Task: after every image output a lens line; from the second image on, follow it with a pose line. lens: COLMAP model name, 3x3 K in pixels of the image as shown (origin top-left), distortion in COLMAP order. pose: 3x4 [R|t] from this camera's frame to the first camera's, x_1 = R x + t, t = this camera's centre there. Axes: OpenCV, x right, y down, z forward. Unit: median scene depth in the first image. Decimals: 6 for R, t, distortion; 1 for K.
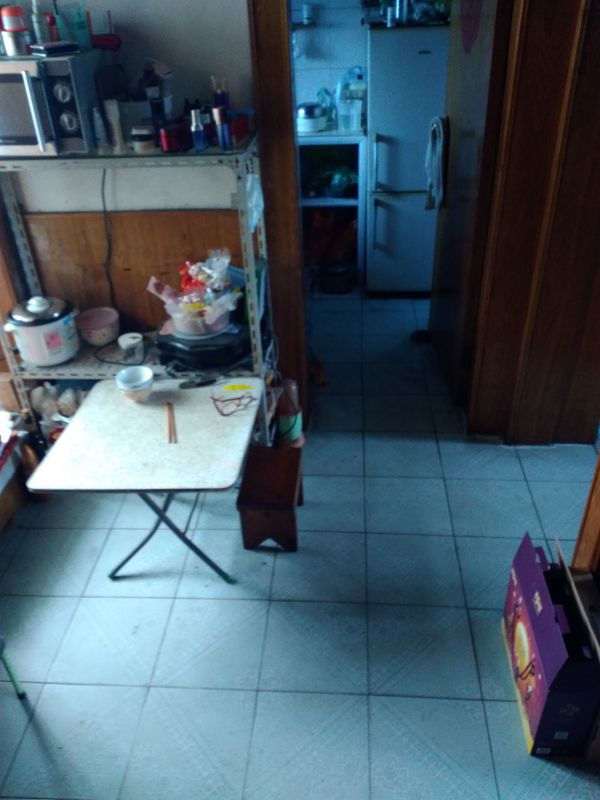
lens RADIAL K [[645.2, 0, 300.7], [0, 645.2, 400.0], [0, 0, 1]] dist [-0.010301, -0.008773]
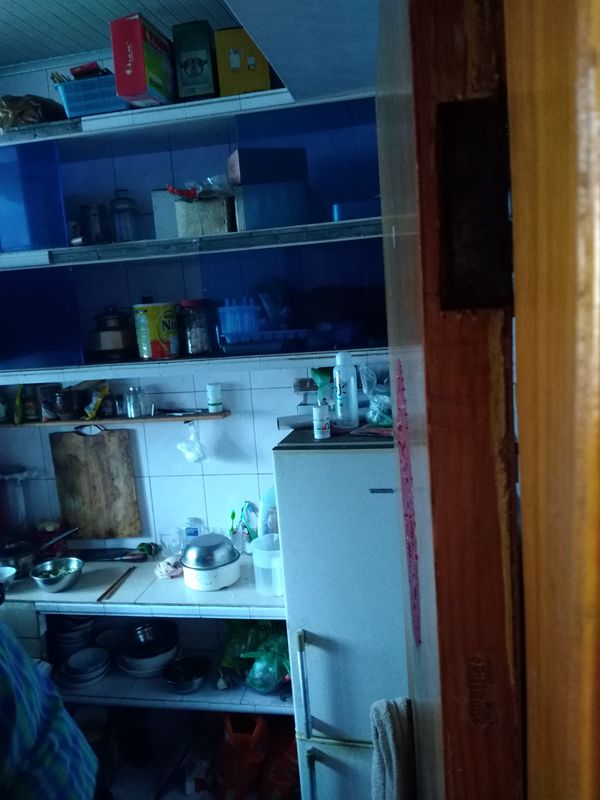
lens RADIAL K [[645.2, 0, 299.3], [0, 645.2, 400.4], [0, 0, 1]] dist [-0.010301, -0.008773]
pose [[0.994699, -0.015545, -0.101650, 0.155399], [-0.027738, 0.911307, -0.410791, -0.342130], [0.099021, 0.411433, 0.906045, 0.439571]]
